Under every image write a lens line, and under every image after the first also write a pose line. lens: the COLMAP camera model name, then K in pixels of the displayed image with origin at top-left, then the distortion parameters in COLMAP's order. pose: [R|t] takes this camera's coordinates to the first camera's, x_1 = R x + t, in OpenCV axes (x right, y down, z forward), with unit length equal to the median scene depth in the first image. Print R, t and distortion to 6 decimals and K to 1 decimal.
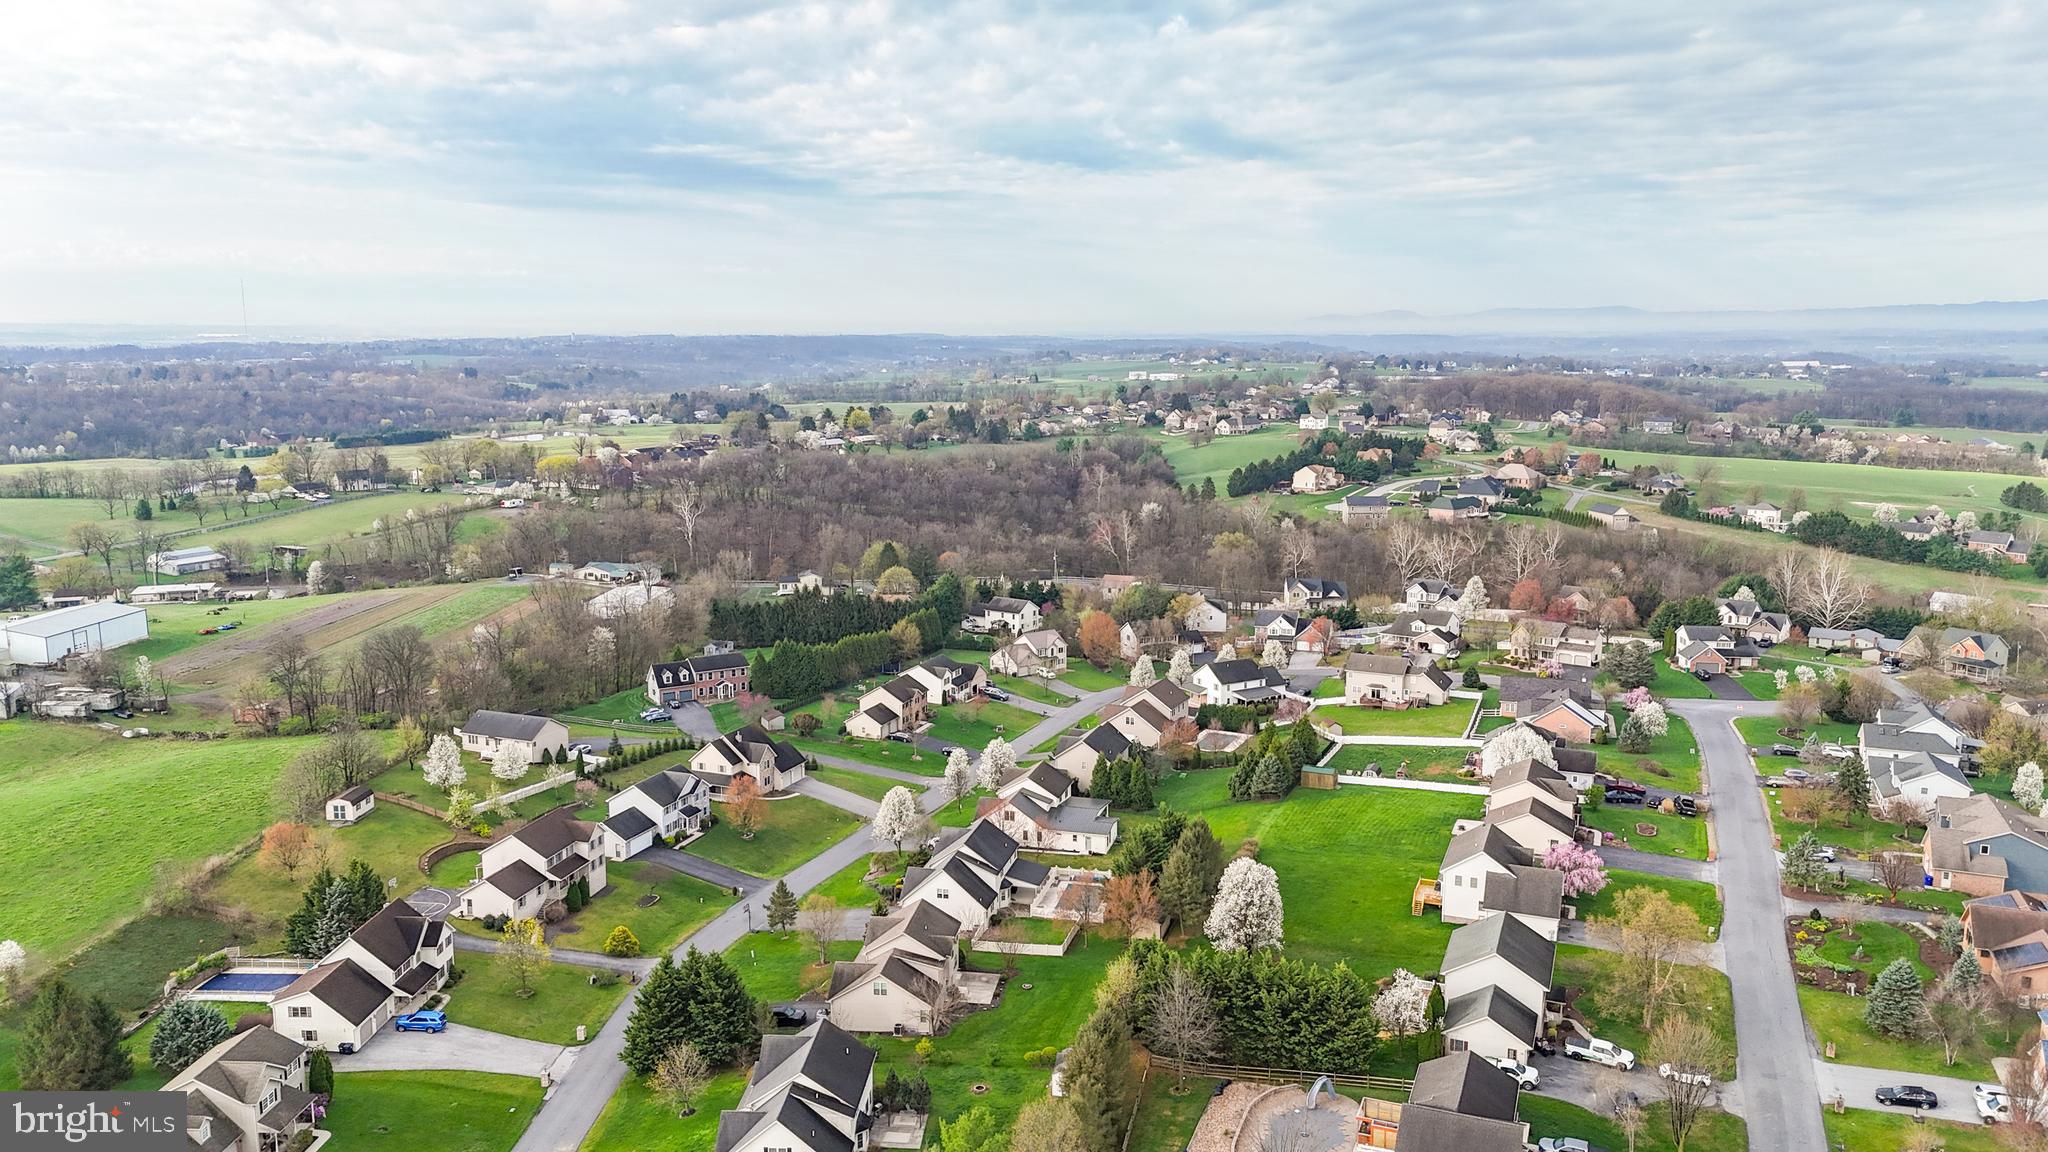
lens RADIAL K [[1502.5, 0, 1035.2], [0, 1502.5, 539.1], [0, 0, 1]] dist [0.101872, -0.119304]
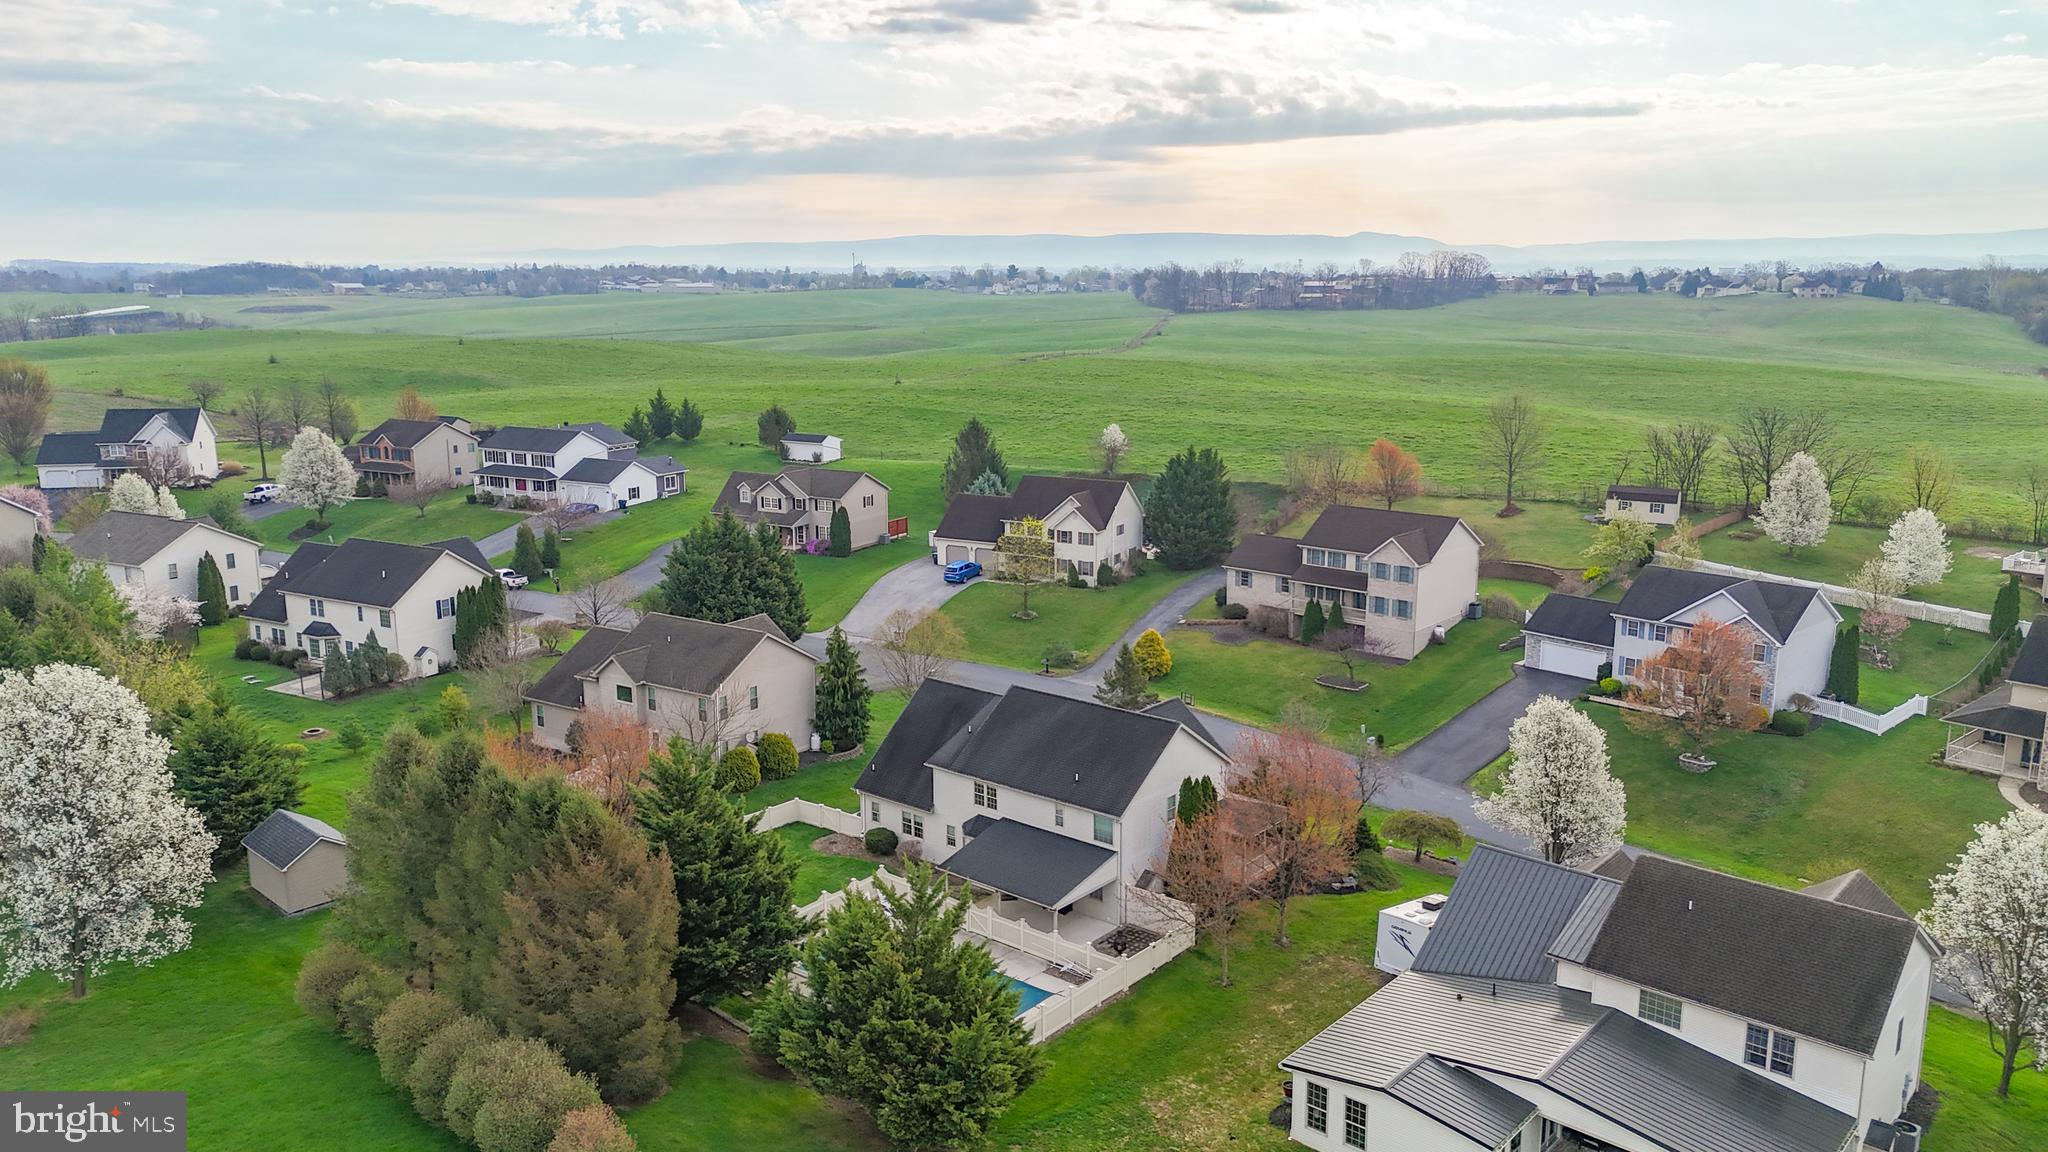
lens RADIAL K [[1492.6, 0, 1023.3], [0, 1492.6, 598.0], [0, 0, 1]] dist [0.095781, -0.094599]
pose [[-0.434509, 0.198648, -0.878488, 0.197887], [-0.126337, 0.952288, 0.277823, 0.047257], [0.891763, 0.231703, -0.388681, 0.776082]]
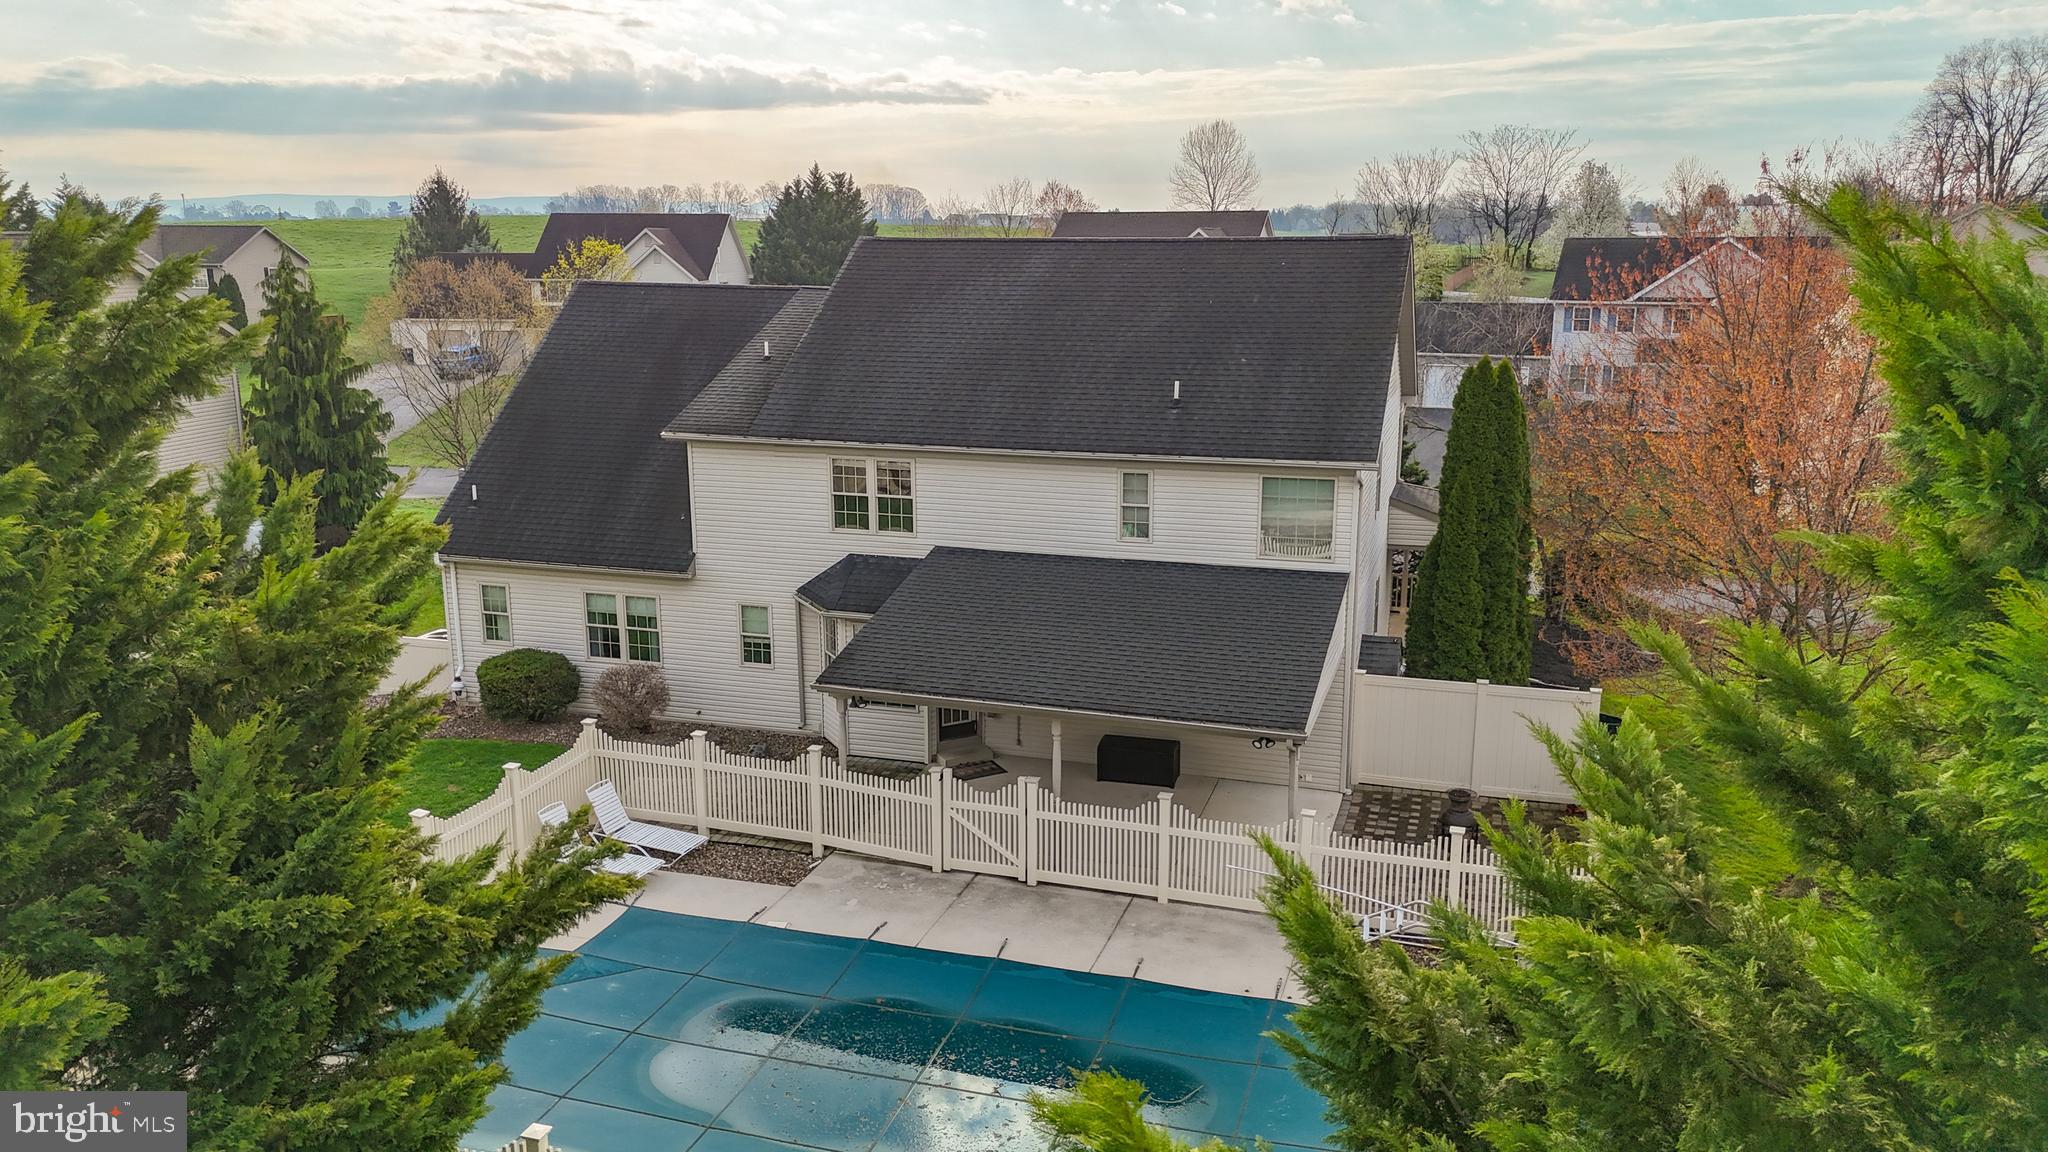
lens RADIAL K [[1509.8, 0, 1028.6], [0, 1509.8, 562.6], [0, 0, 1]] dist [0.088839, -0.093471]
pose [[-0.066781, 0.215135, -0.974298, 0.071547], [-0.143063, 0.964324, 0.222738, 0.132983], [0.987458, 0.154261, -0.033621, 0.692451]]
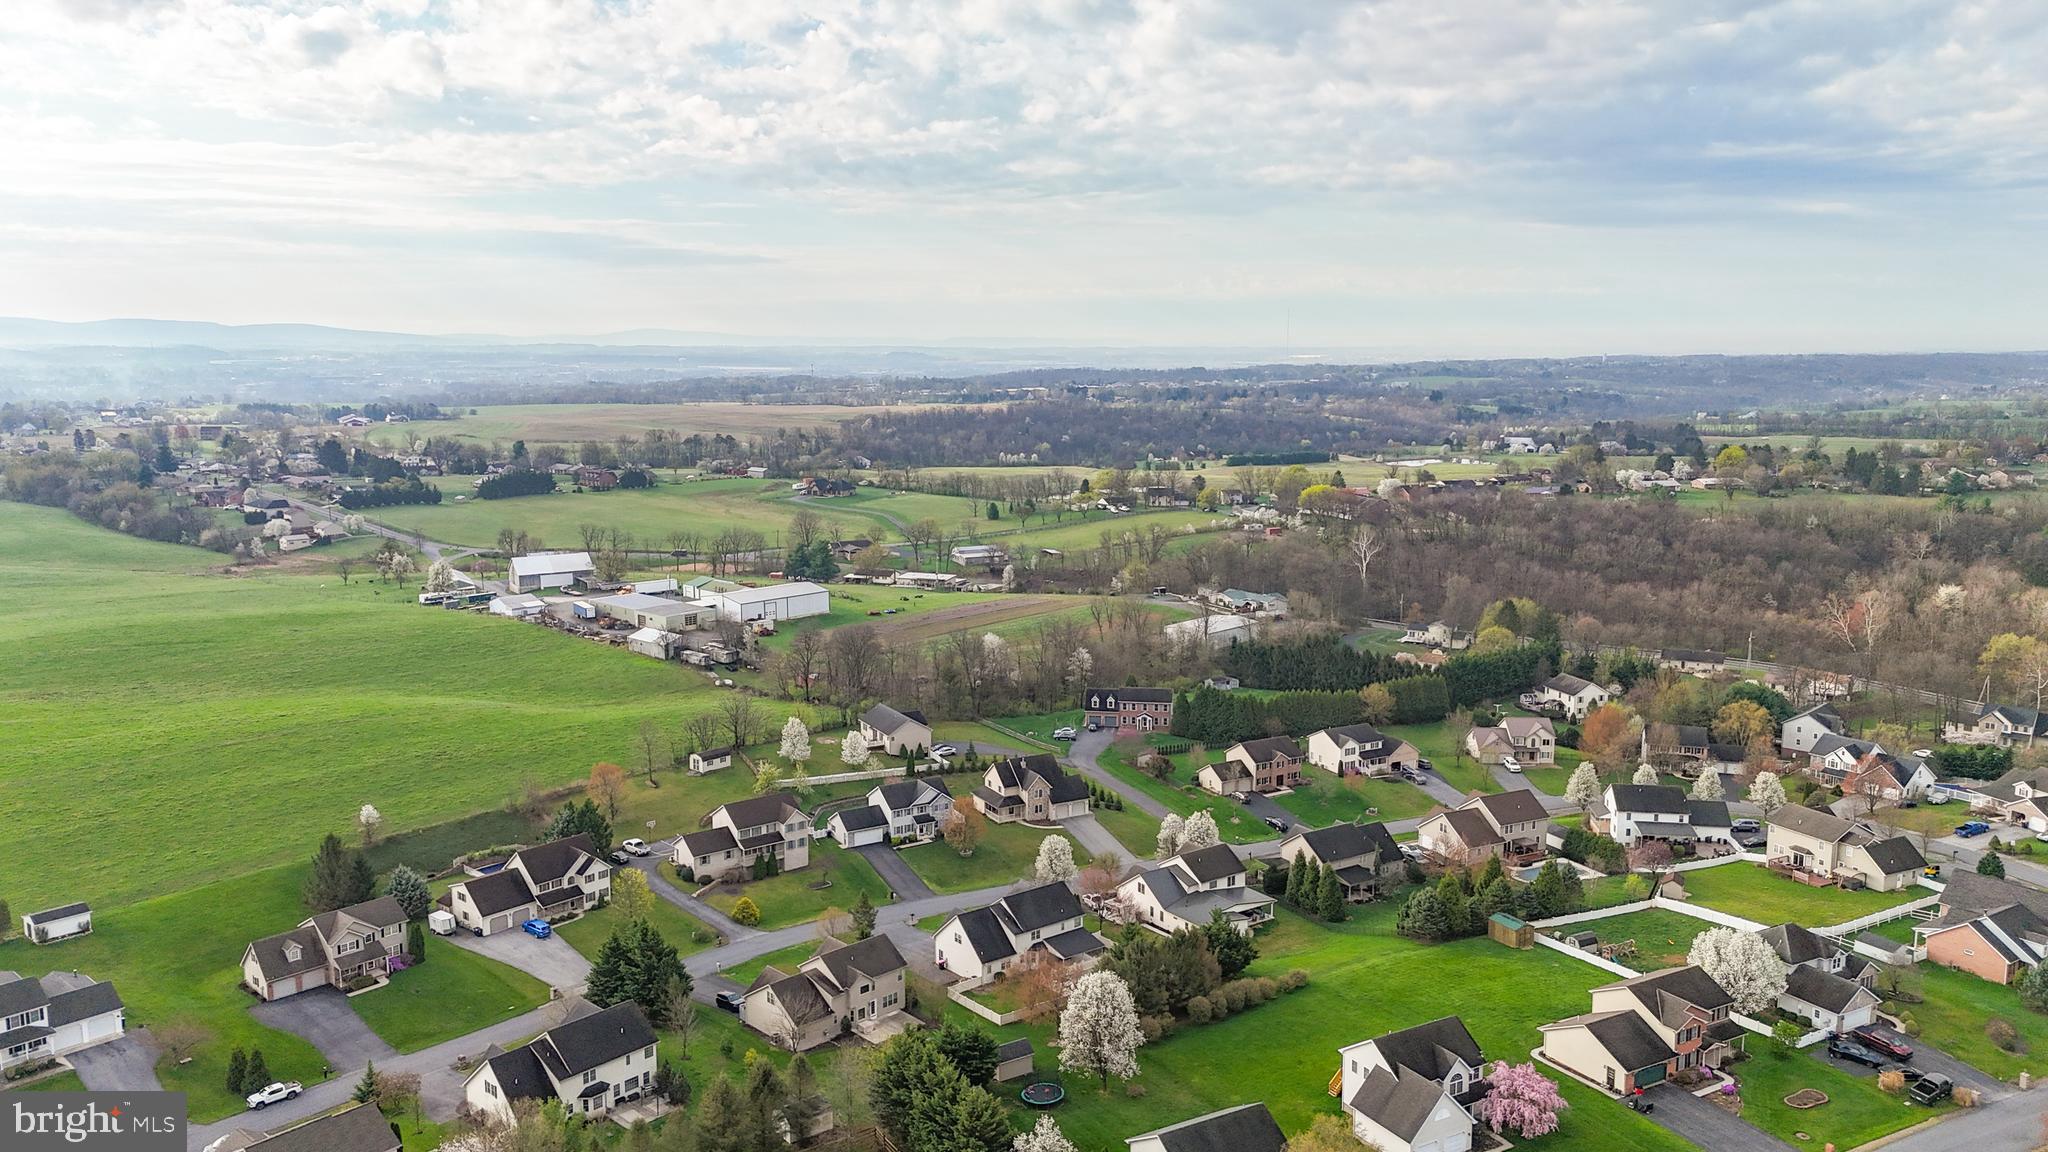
lens RADIAL K [[1495.3, 0, 1024.0], [0, 1495.3, 576.0], [0, 0, 1]] dist [0.133470, -0.165528]
pose [[0.777437, 0.094877, -0.621764, 0.392500], [-0.087132, 0.995272, 0.042925, -0.041797], [0.622896, 0.020804, 0.782028, 0.135803]]
